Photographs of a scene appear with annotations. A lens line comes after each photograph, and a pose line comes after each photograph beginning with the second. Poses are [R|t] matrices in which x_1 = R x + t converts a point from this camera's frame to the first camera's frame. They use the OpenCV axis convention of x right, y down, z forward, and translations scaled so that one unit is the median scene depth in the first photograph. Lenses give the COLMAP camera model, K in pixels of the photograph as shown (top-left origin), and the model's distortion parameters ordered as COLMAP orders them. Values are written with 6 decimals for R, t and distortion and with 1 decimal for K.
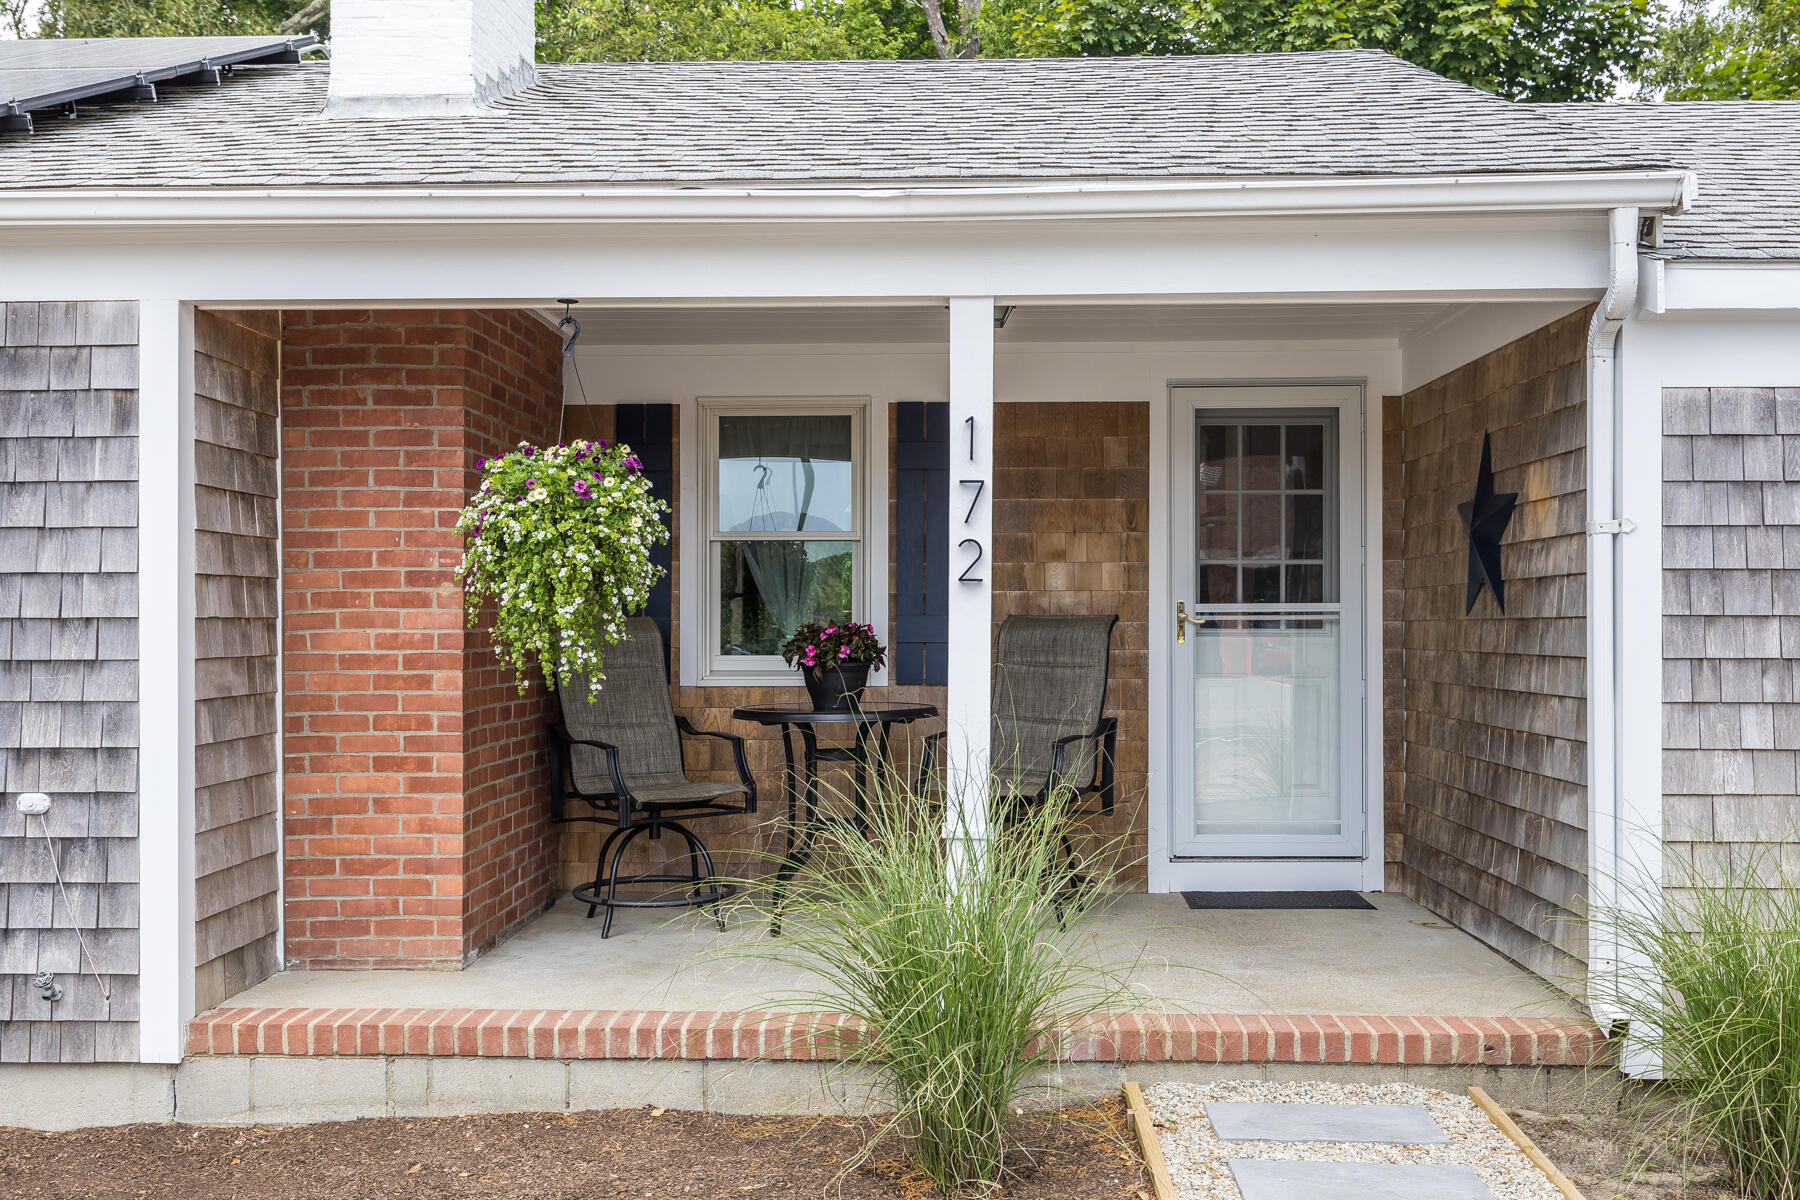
lens RADIAL K [[1726.8, 0, 903.8], [0, 1726.8, 614.3], [0, 0, 1]] dist [-0.003254, 0.000000]
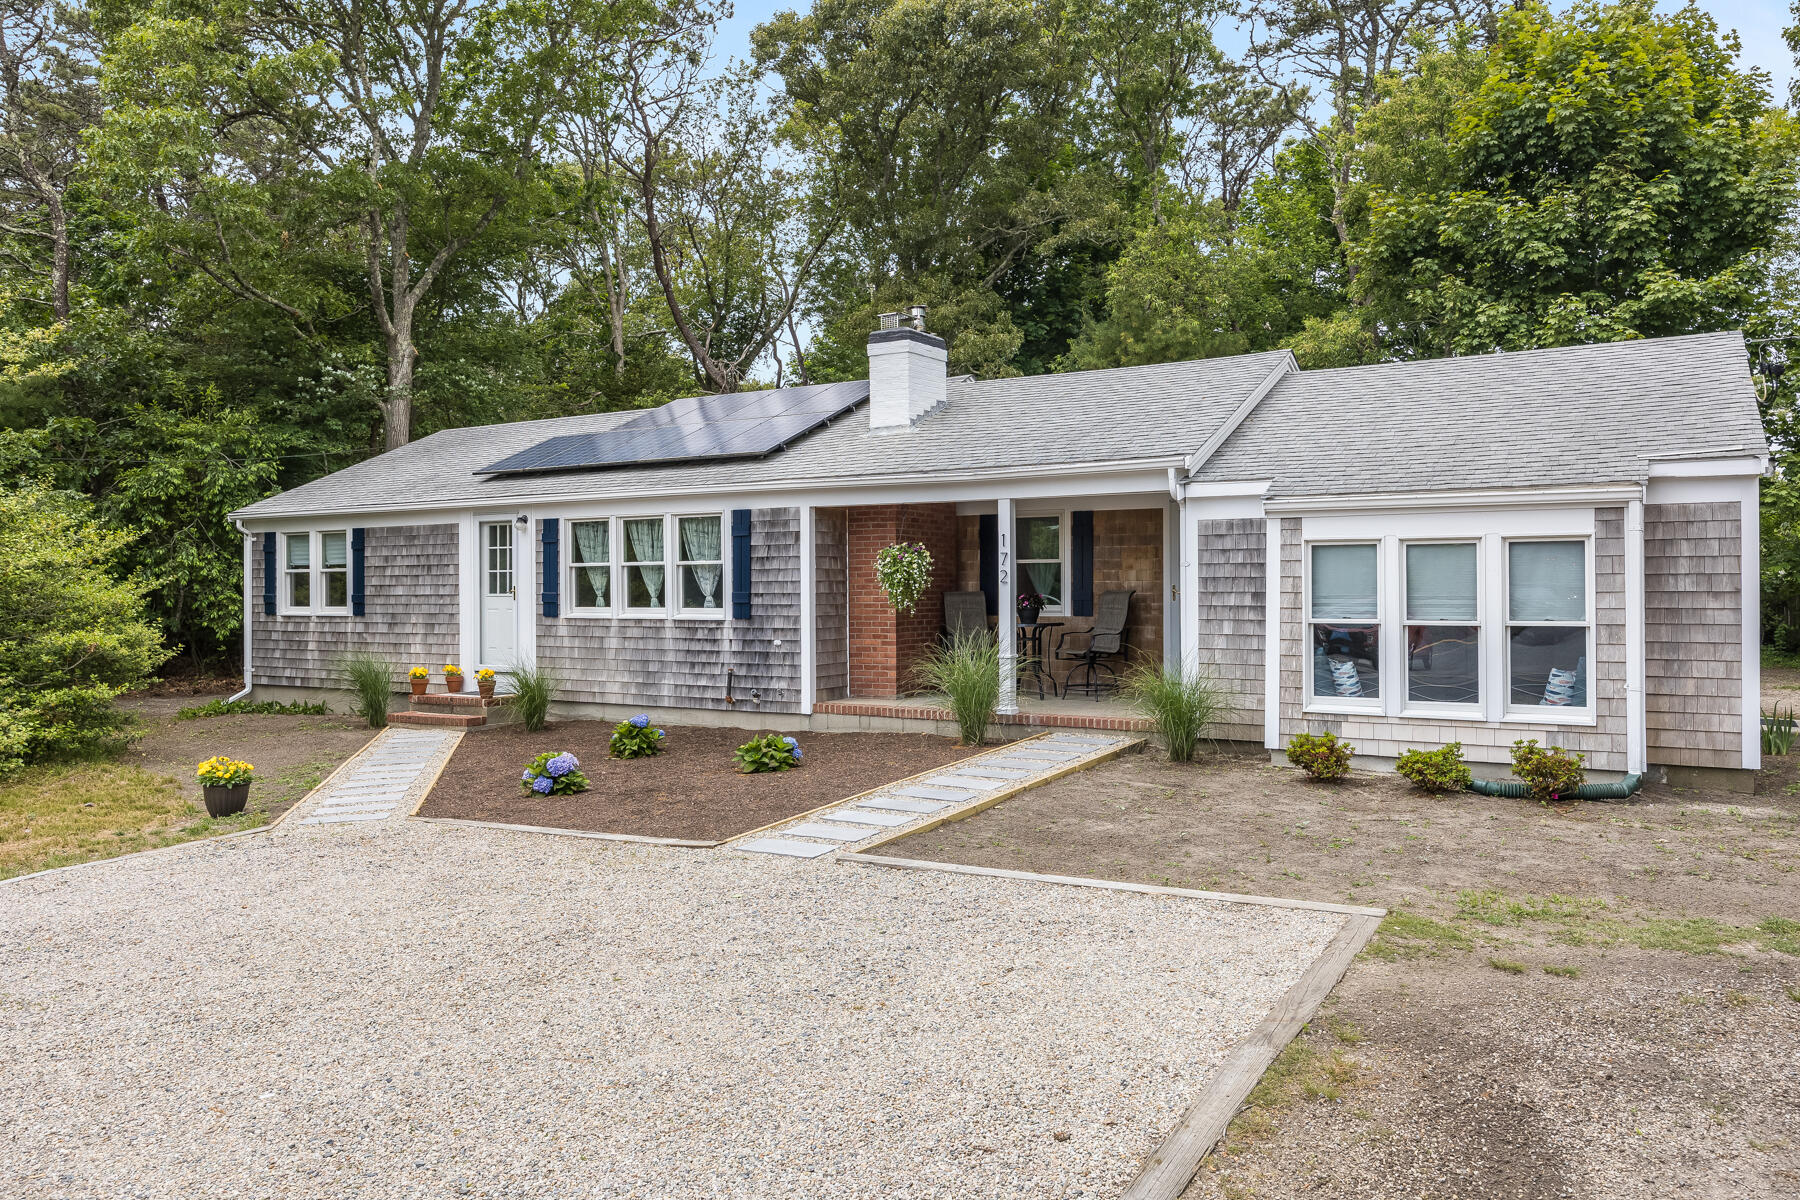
lens RADIAL K [[1272.2, 0, 901.6], [0, 1272.2, 587.4], [0, 0, 1]] dist [0.007283, 0.002961]
pose [[0.875775, -0.003109, -0.482710, 1.053159], [0.005126, 0.999983, 0.002860, -0.016685], [0.482692, -0.004979, 0.875776, -1.270893]]
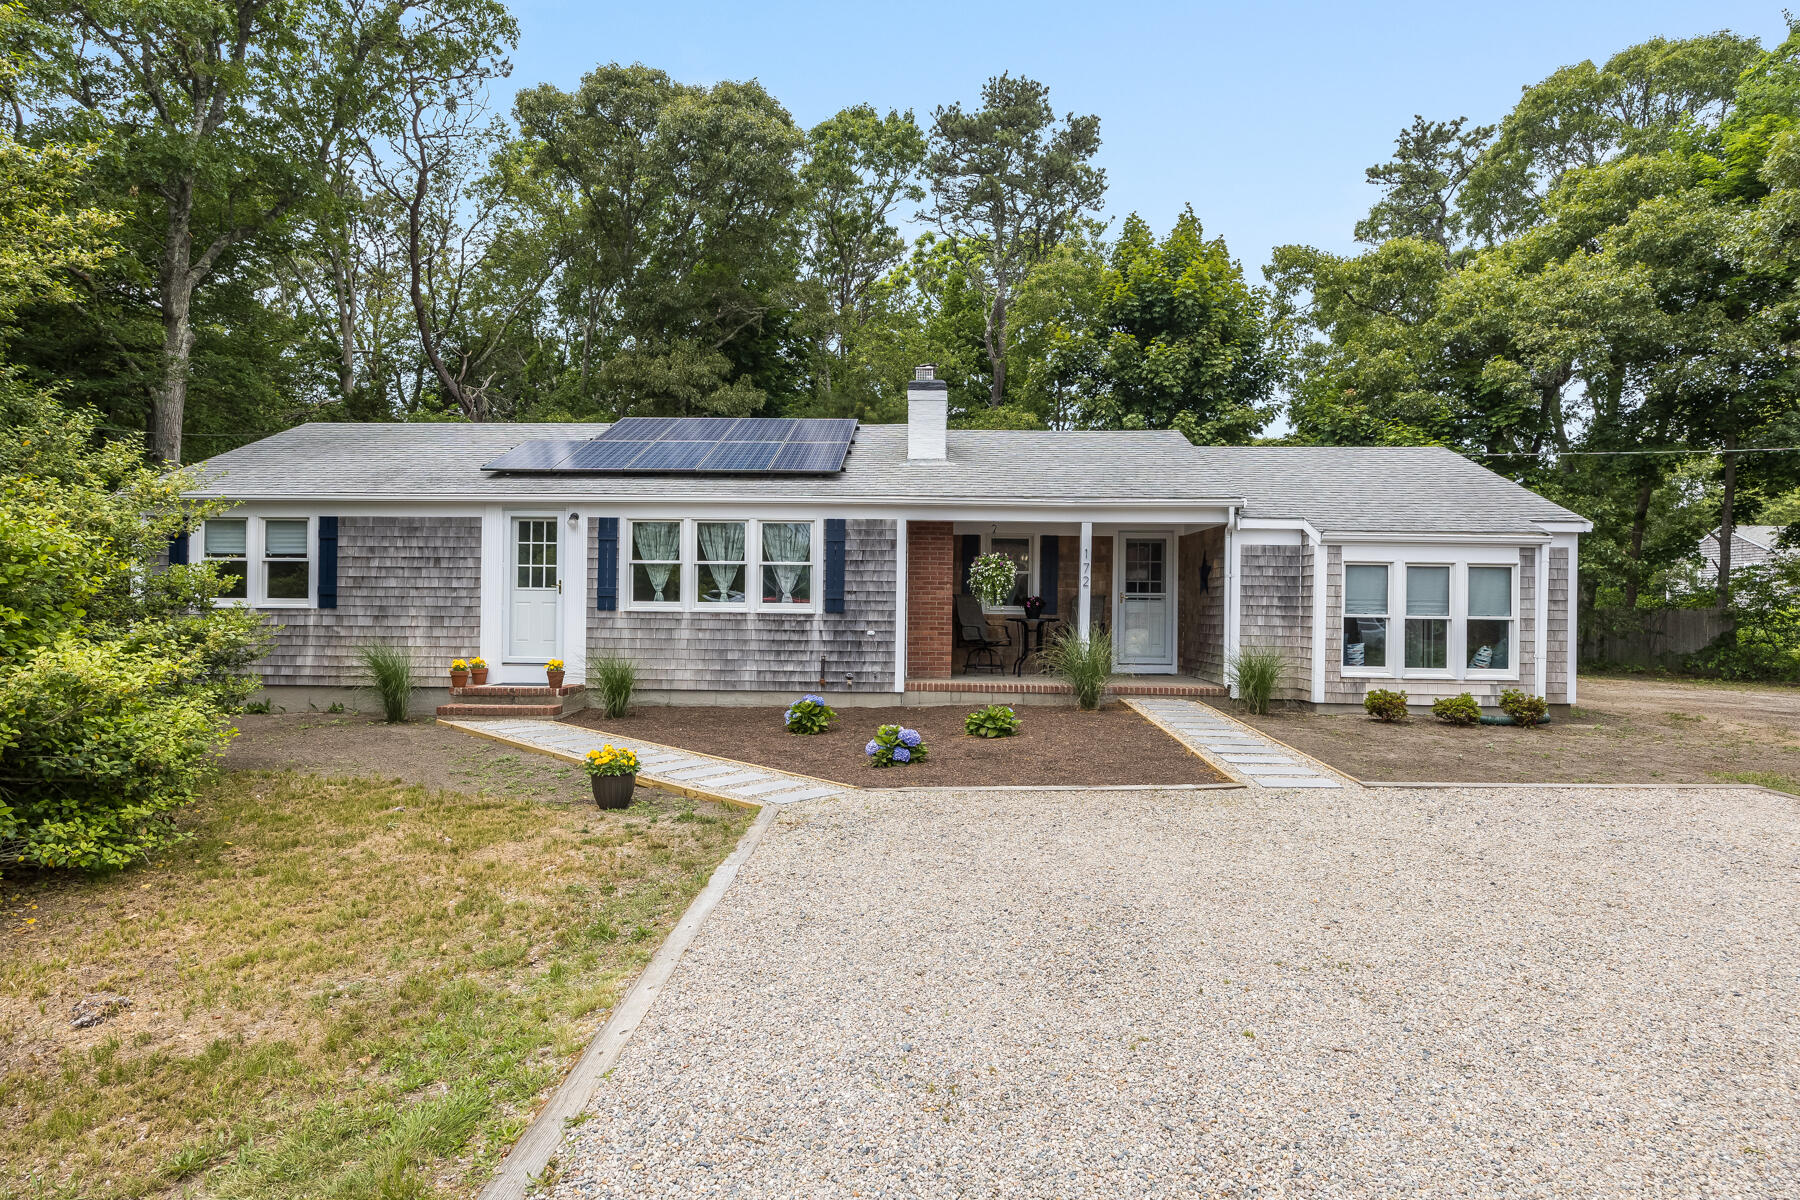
lens RADIAL K [[983.0, 0, 900.7], [0, 983.0, 601.4], [0, 0, 1]] dist [-0.007328, -0.001332]
pose [[0.999898, 0.013564, -0.004461, -0.418543], [-0.013563, 0.999908, 0.000273, 0.026054], [0.004464, -0.000212, 0.999990, -1.509396]]
